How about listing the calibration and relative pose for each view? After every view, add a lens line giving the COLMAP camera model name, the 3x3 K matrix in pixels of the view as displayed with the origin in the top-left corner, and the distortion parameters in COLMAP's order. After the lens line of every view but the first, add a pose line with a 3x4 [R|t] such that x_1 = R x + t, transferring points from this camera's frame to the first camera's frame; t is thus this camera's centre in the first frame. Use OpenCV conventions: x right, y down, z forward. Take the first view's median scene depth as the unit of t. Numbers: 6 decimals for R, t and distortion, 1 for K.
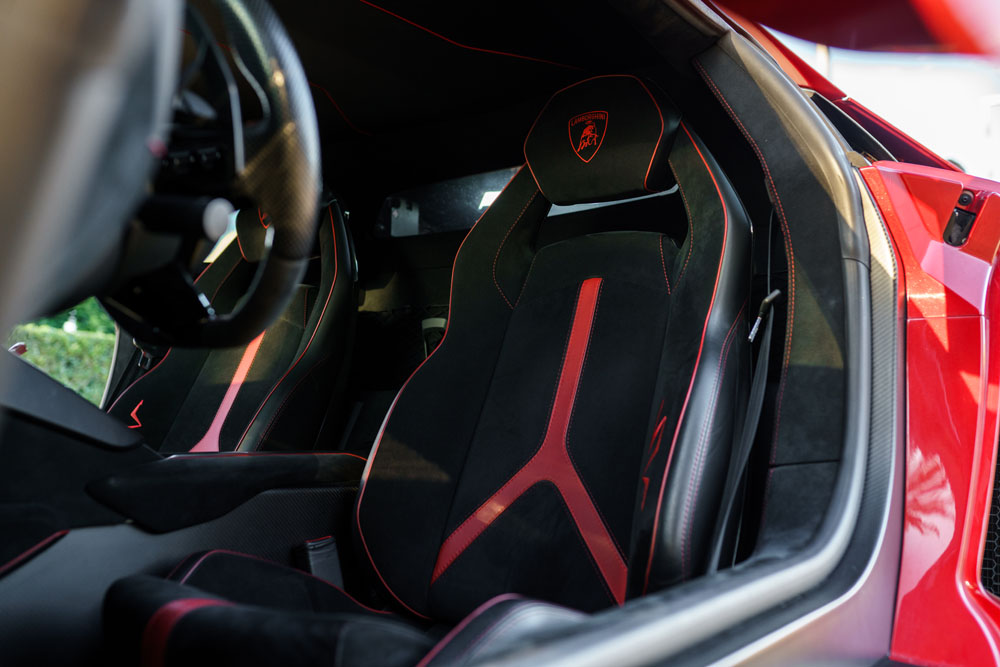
lens RADIAL K [[970.5, 0, 500.0], [0, 970.5, 333.5], [0, 0, 1]] dist [-0.028386, 0.024476]
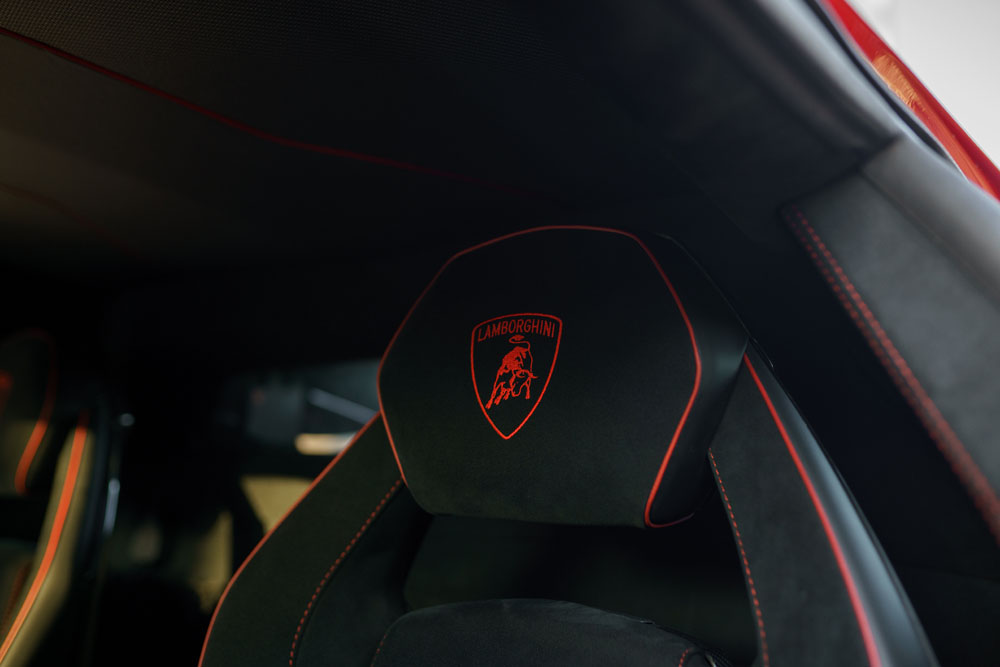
lens RADIAL K [[1012.5, 0, 502.6], [0, 1012.5, 344.8], [0, 0, 1]] dist [-0.026555, 0.003602]
pose [[0.998387, 0.049172, -0.028378, 0.098509], [-0.051177, 0.995878, -0.074888, -0.184529], [0.024579, 0.076219, 0.996788, 0.580227]]
